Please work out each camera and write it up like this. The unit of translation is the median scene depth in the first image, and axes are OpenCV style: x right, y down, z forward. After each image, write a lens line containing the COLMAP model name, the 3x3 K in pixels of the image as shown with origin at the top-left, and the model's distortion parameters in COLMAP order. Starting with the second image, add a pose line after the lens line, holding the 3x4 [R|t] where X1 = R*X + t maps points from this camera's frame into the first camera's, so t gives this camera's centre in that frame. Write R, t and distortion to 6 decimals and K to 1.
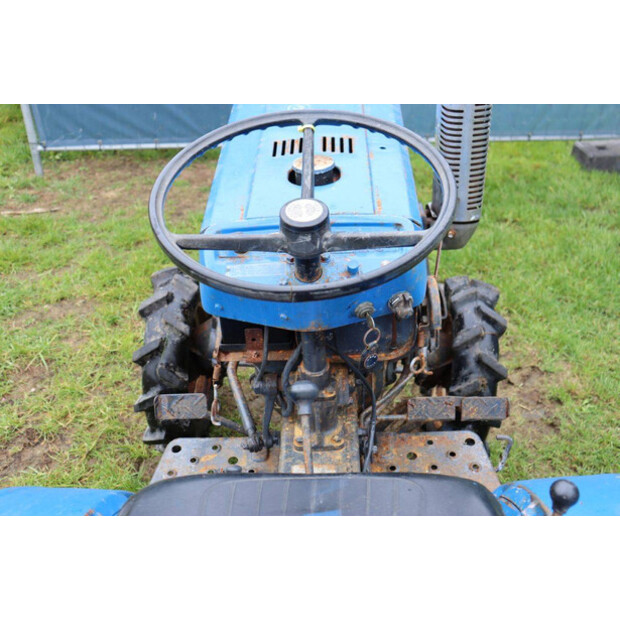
lens RADIAL K [[724.1, 0, 311.0], [0, 724.1, 308.3], [0, 0, 1]] dist [-0.061481, 0.000000]
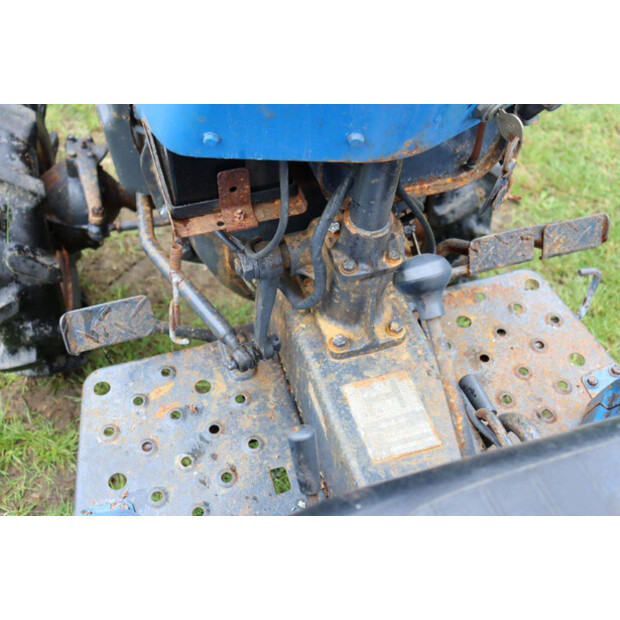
lens RADIAL K [[761.0, 0, 308.1], [0, 761.0, 309.8], [0, 0, 1]] dist [0.036473, 0.000000]
pose [[0.943057, -0.203525, 0.263101, -0.187937], [0.132234, 0.955166, 0.264901, -0.015704], [-0.305219, -0.215026, 0.927688, 0.386442]]
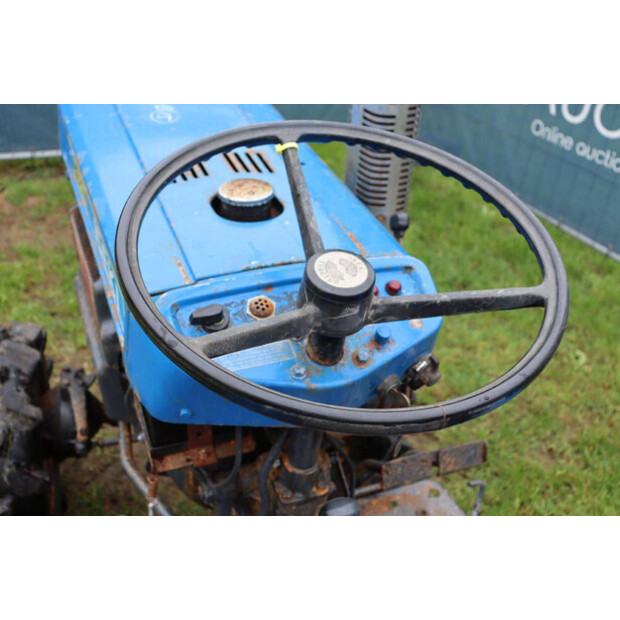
lens RADIAL K [[678.1, 0, 312.9], [0, 678.1, 310.9], [0, 0, 1]] dist [0.009116, 0.000000]
pose [[0.917242, -0.127826, 0.377263, -0.205709], [0.120597, 0.991777, 0.042829, -0.091728], [-0.379635, 0.006212, 0.925115, 0.294334]]
